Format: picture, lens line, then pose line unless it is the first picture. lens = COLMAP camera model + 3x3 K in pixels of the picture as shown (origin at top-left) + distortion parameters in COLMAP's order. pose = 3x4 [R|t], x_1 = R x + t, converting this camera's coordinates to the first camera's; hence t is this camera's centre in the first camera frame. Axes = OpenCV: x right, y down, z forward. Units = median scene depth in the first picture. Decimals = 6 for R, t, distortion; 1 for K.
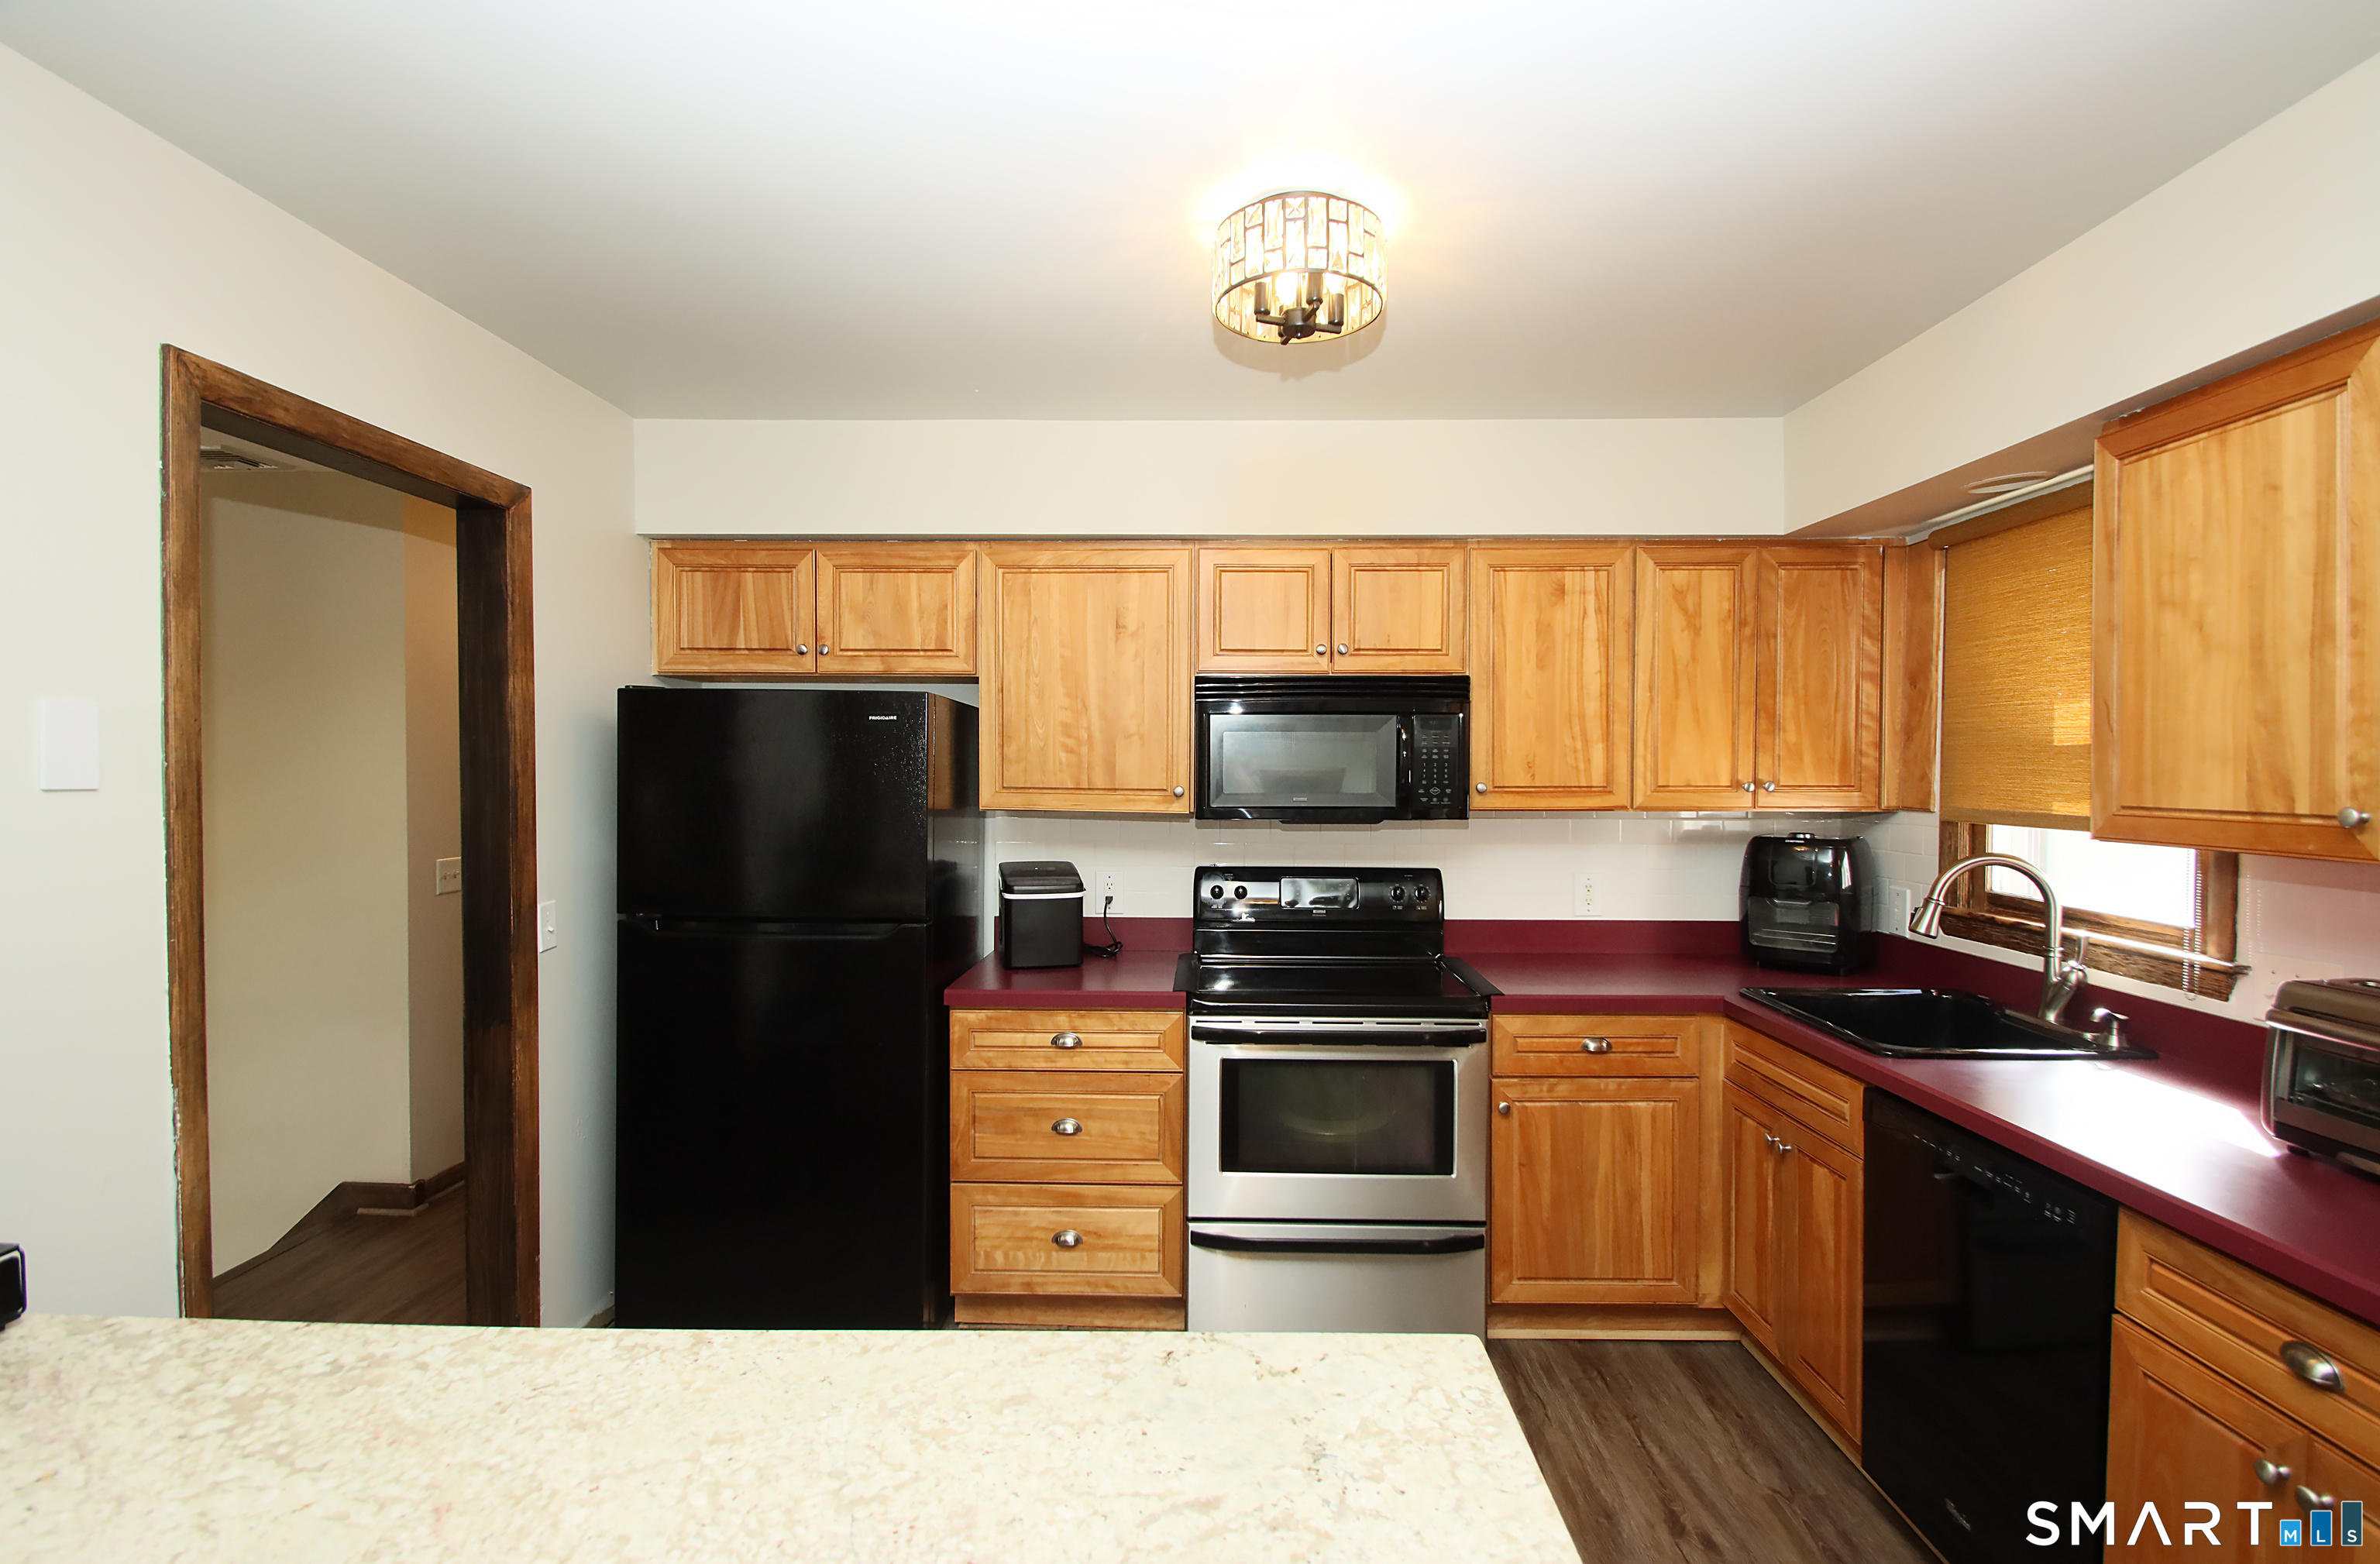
lens RADIAL K [[1133.9, 0, 1191.9], [0, 1133.9, 758.0], [0, 0, 1]] dist [0.014306, -0.017222]
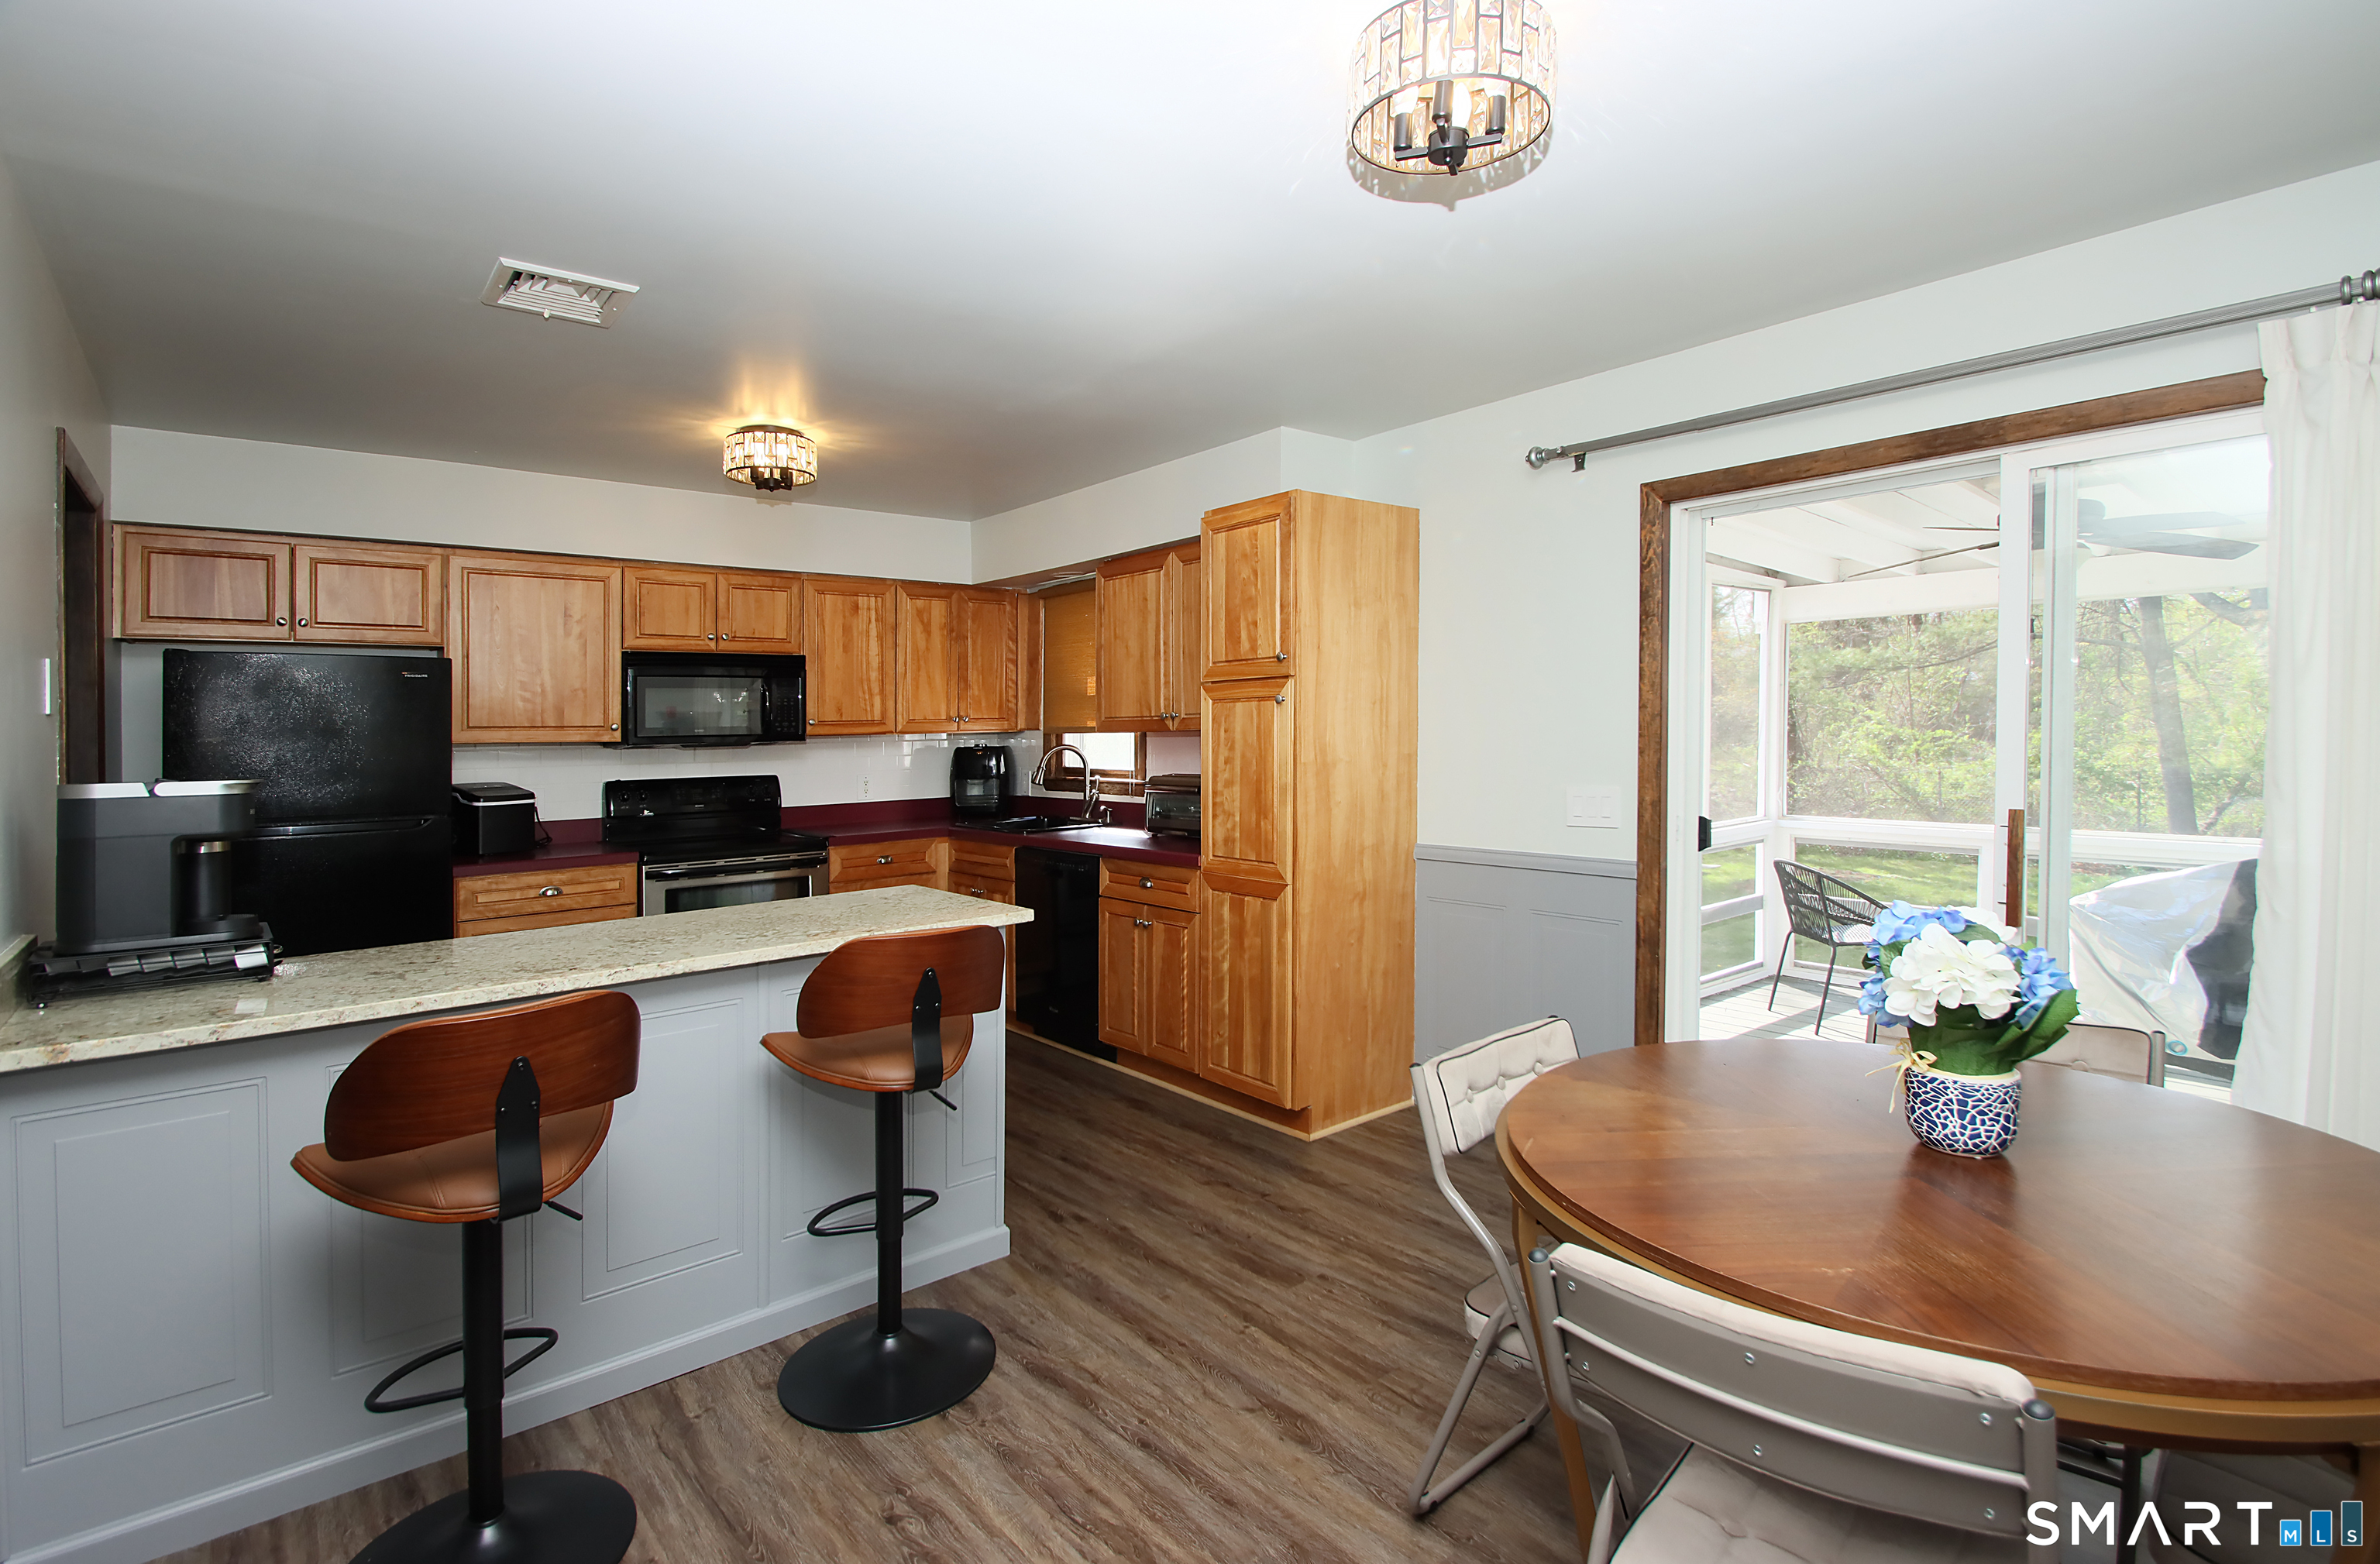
lens RADIAL K [[1109.4, 0, 1236.4], [0, 1109.4, 663.6], [0, 0, 1]] dist [0.003703, -0.000022]
pose [[0.729234, 0.020173, 0.683967, -0.462676], [0.017290, 0.998703, -0.047890, 0.032919], [-0.684046, 0.046749, 0.727939, -0.705433]]
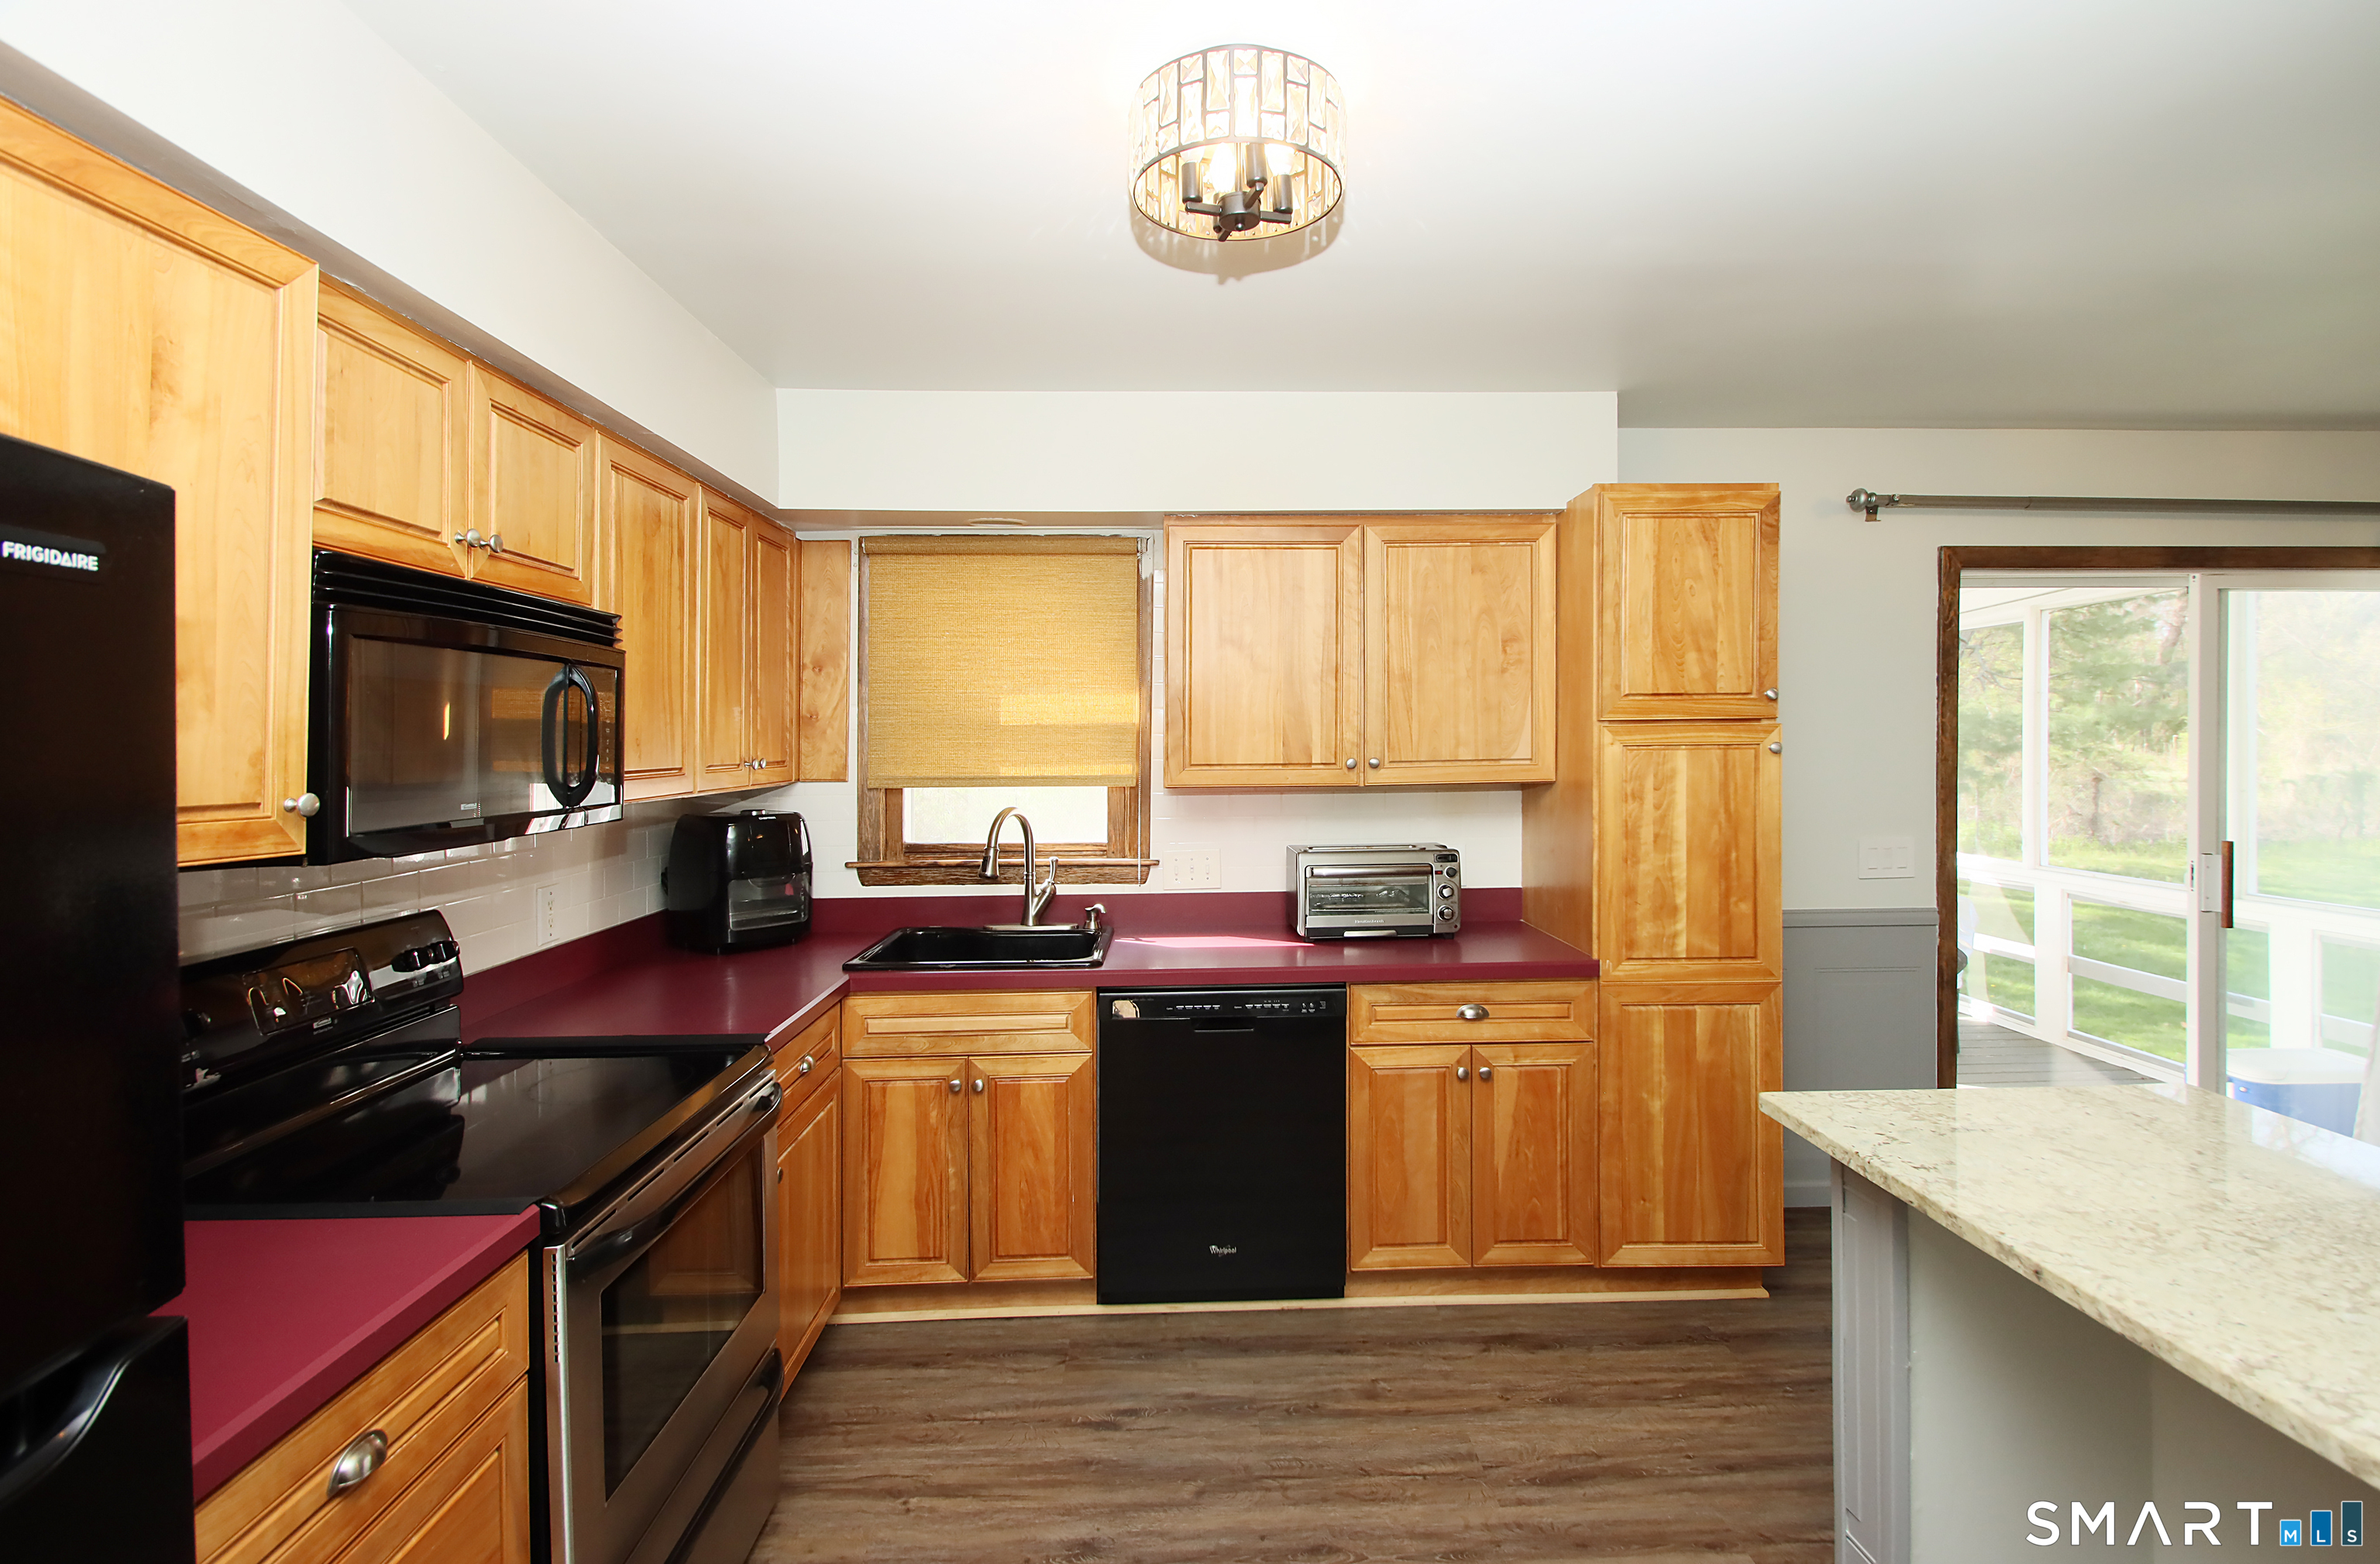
lens RADIAL K [[1087.9, 0, 1197.7], [0, 1087.9, 733.4], [0, 0, 1]] dist [-0.013087, 0.000193]
pose [[-0.048322, 0.003101, 0.998827, -0.499135], [0.000043, 0.999995, -0.003102, 0.003206], [-0.998832, -0.000107, -0.048322, 0.755529]]
